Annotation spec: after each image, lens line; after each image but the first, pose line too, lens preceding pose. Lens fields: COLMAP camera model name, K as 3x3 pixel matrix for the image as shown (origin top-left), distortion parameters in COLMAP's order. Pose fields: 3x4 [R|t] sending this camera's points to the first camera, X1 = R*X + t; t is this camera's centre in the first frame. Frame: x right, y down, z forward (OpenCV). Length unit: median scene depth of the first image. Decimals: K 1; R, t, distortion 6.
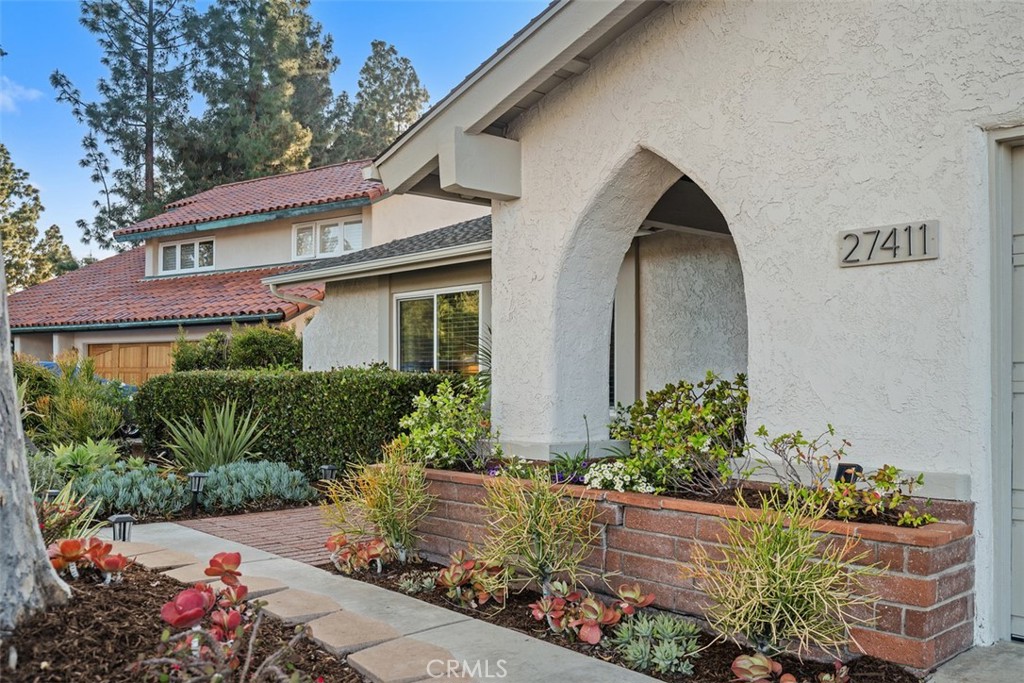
lens RADIAL K [[895.1, 0, 520.3], [0, 895.1, 375.8], [0, 0, 1]] dist [-0.042316, -0.000071]
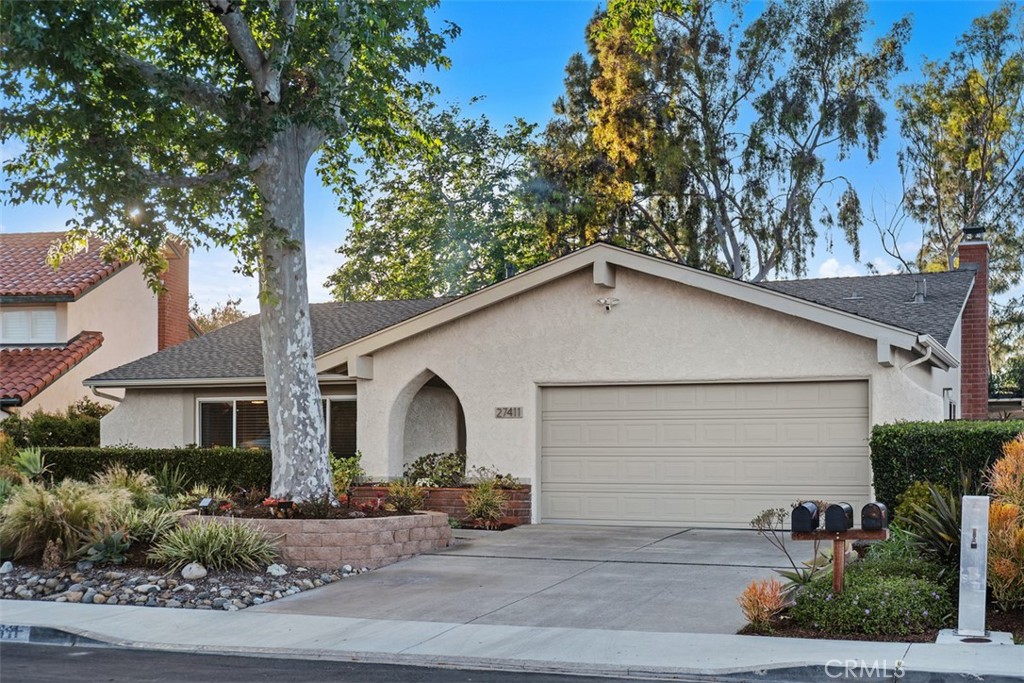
lens RADIAL K [[1333.3, 0, 512.2], [0, 1333.3, 339.9], [0, 0, 1]] dist [-0.048630, 0.000000]
pose [[0.916944, 0.045631, 0.396397, -1.572886], [-0.006738, 0.995069, -0.098959, 0.081341], [-0.398958, 0.088069, 0.912730, -3.598840]]
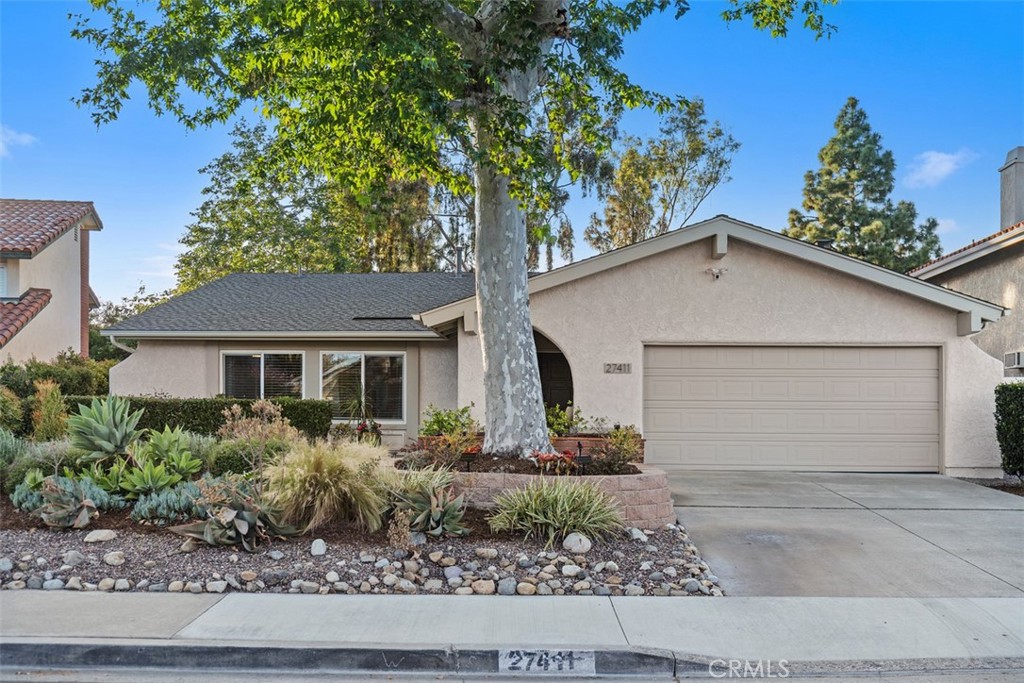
lens RADIAL K [[895.1, 0, 511.0], [0, 895.1, 344.4], [0, 0, 1]] dist [-0.042316, -0.000071]
pose [[0.731326, 0.064881, 0.678935, -2.405719], [-0.008838, 0.996283, -0.085688, 0.078832], [-0.681970, 0.056665, 0.729181, -1.406285]]
